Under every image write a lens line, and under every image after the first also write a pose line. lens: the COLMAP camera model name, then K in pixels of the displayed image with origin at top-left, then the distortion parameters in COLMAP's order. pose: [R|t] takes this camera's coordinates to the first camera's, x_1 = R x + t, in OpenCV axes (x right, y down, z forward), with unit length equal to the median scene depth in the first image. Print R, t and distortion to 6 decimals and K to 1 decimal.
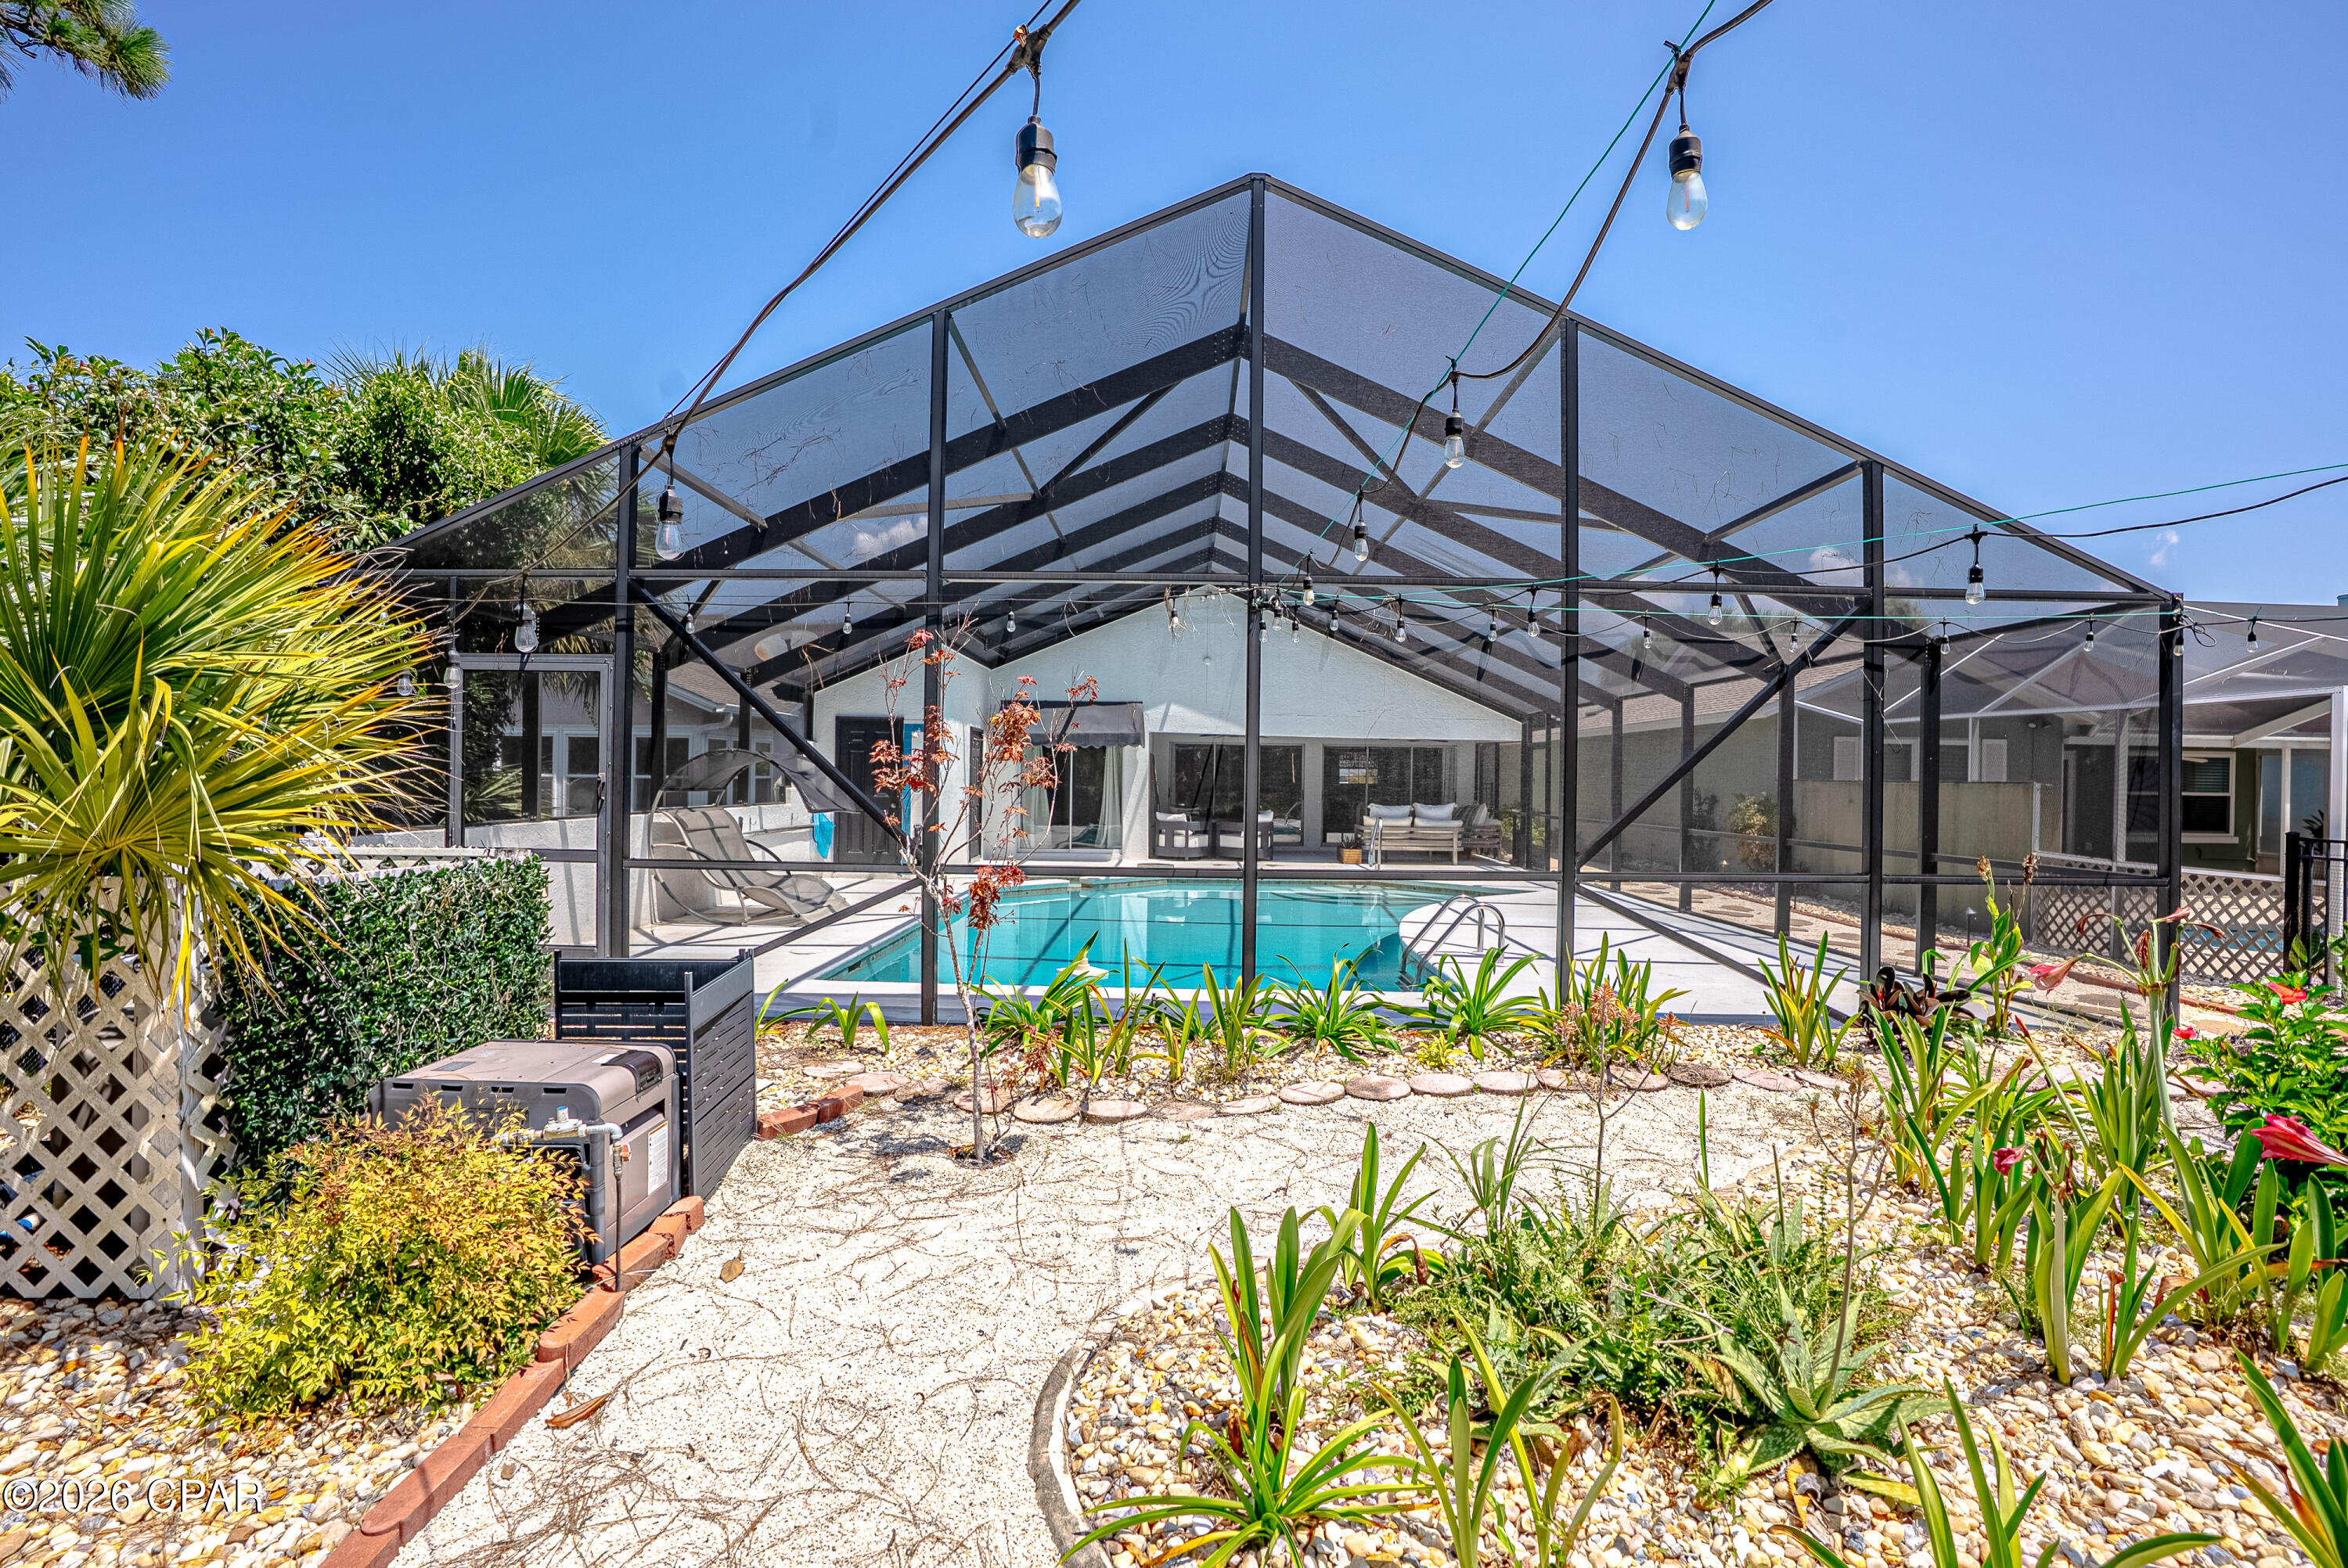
lens RADIAL K [[1082.1, 0, 1175.4], [0, 1082.1, 775.1], [0, 0, 1]] dist [-0.038758, 0.001595]
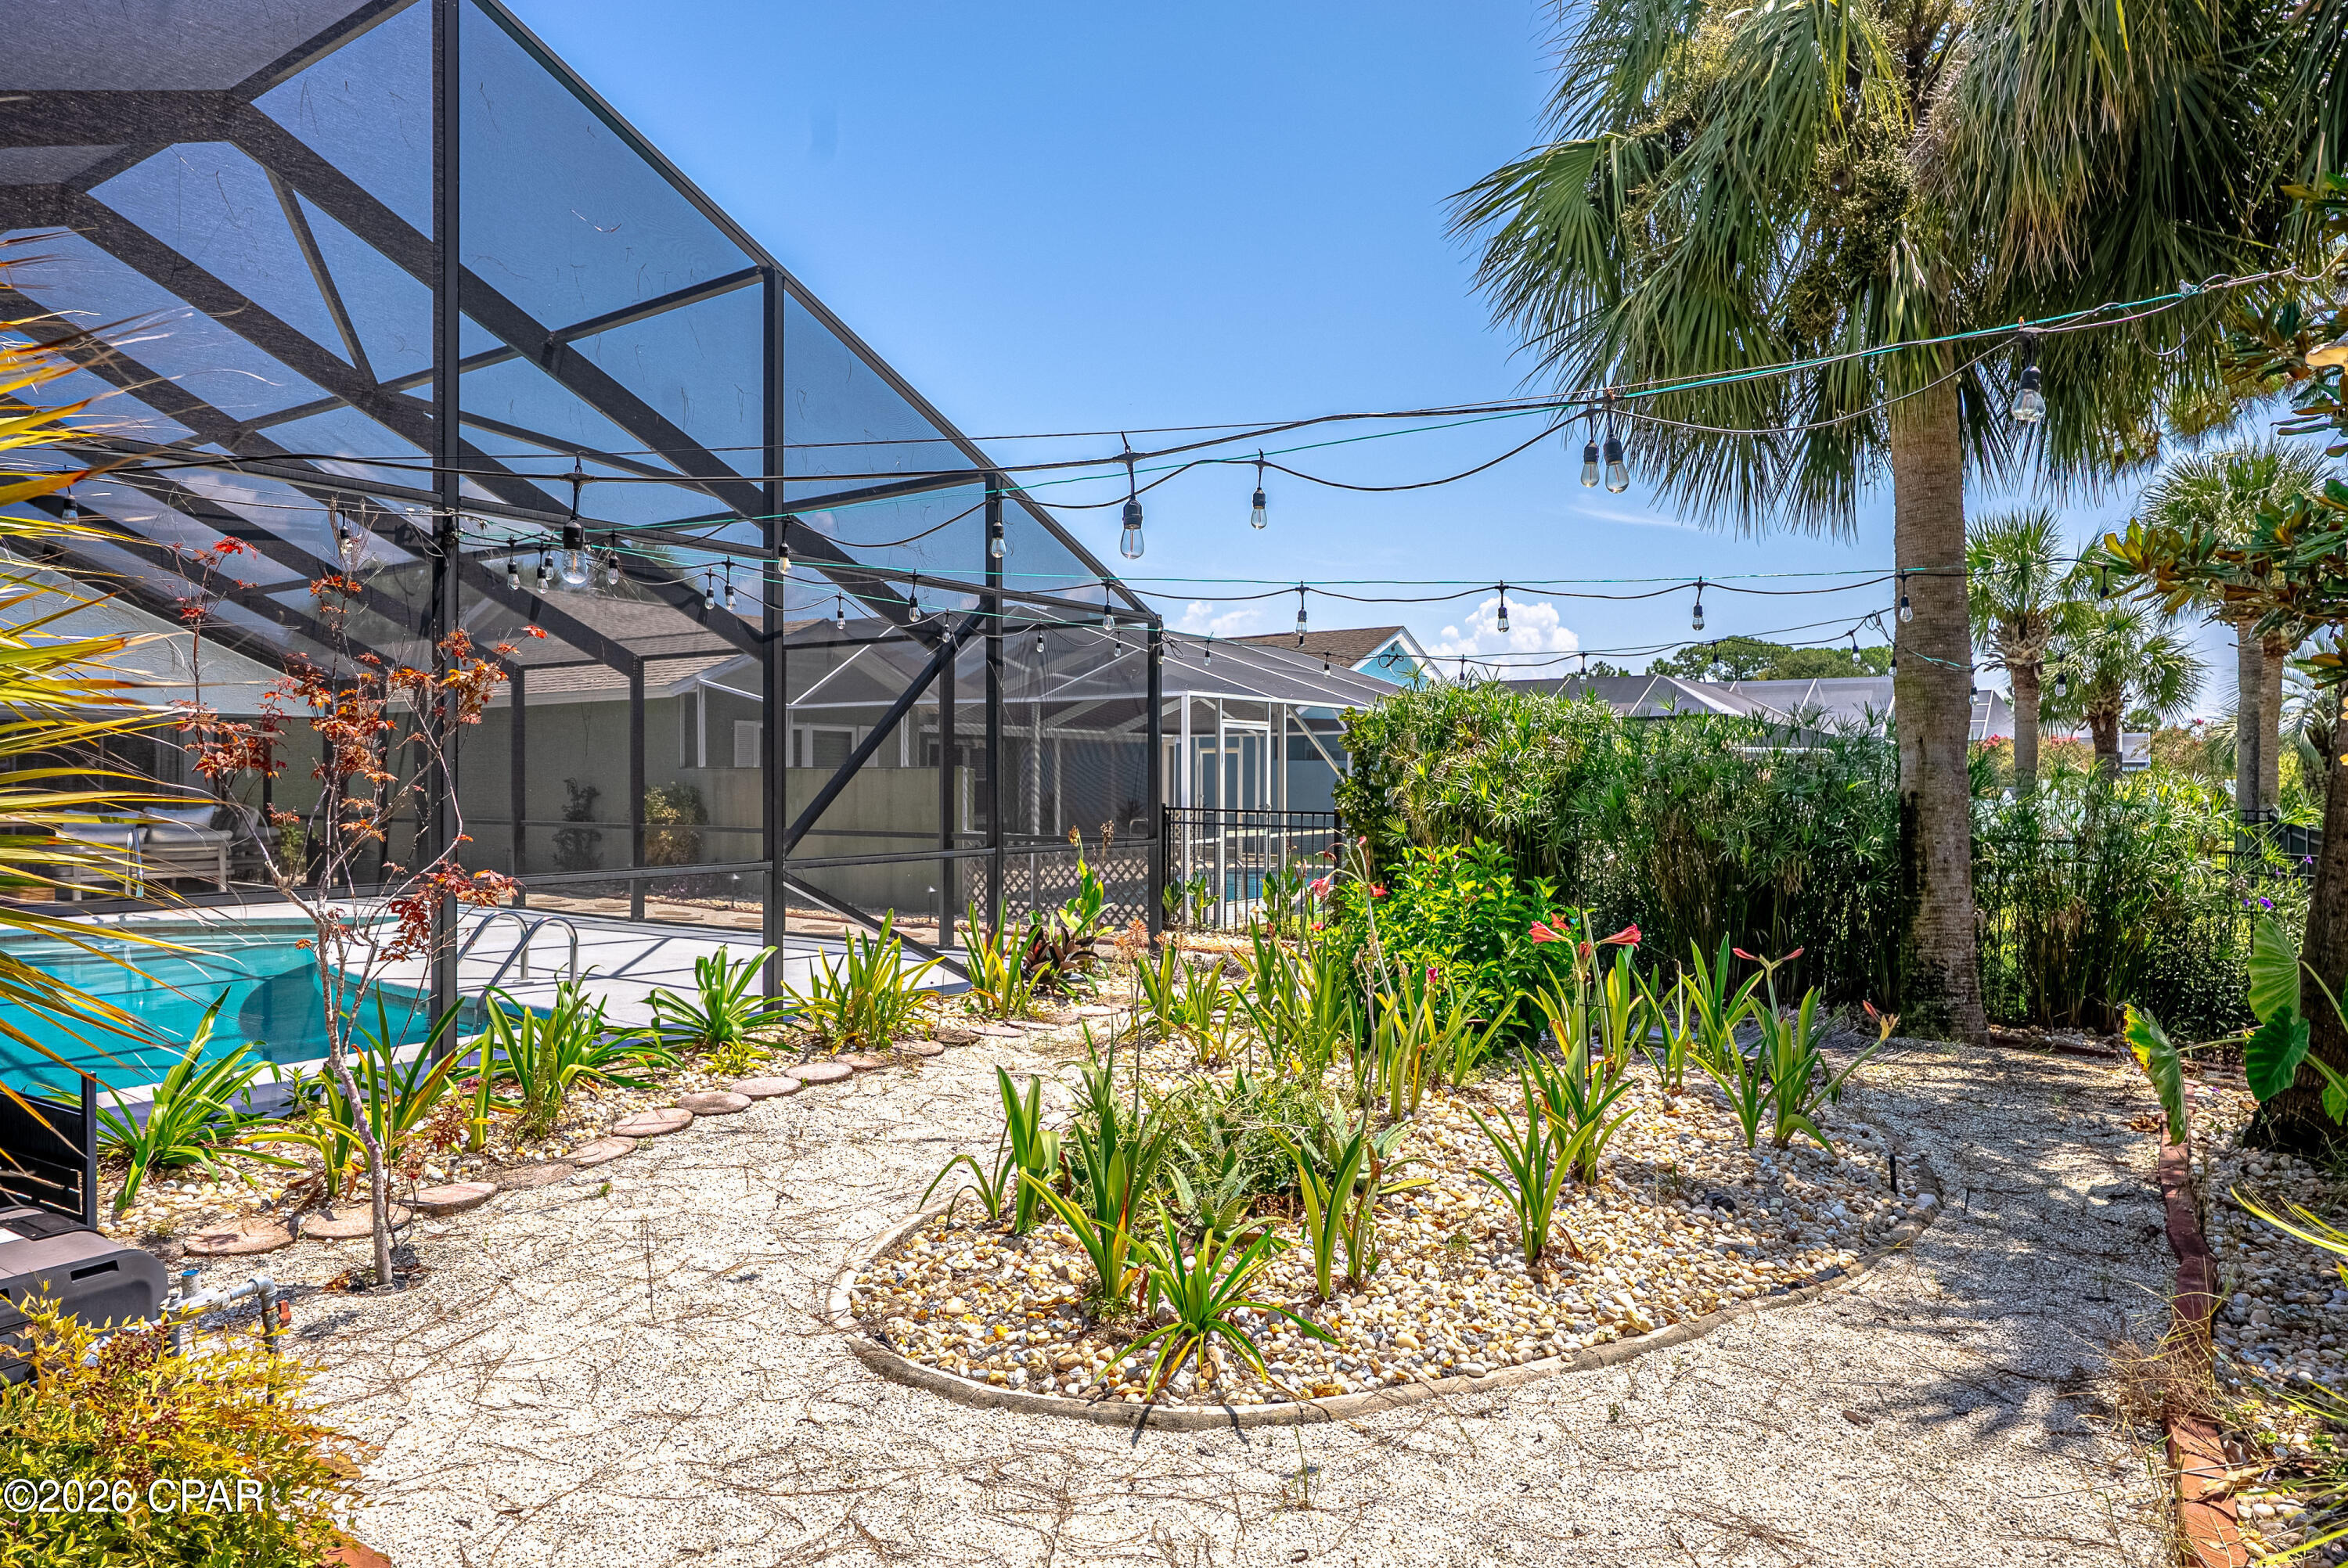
lens RADIAL K [[1398.7, 0, 1169.3], [0, 1398.7, 791.0], [0, 0, 1]] dist [0.007893, 0.002201]
pose [[0.562821, -0.017710, 0.826389, -0.579255], [0.004614, 0.999822, 0.018284, 0.013722], [-0.826566, -0.006477, 0.562802, 0.041101]]
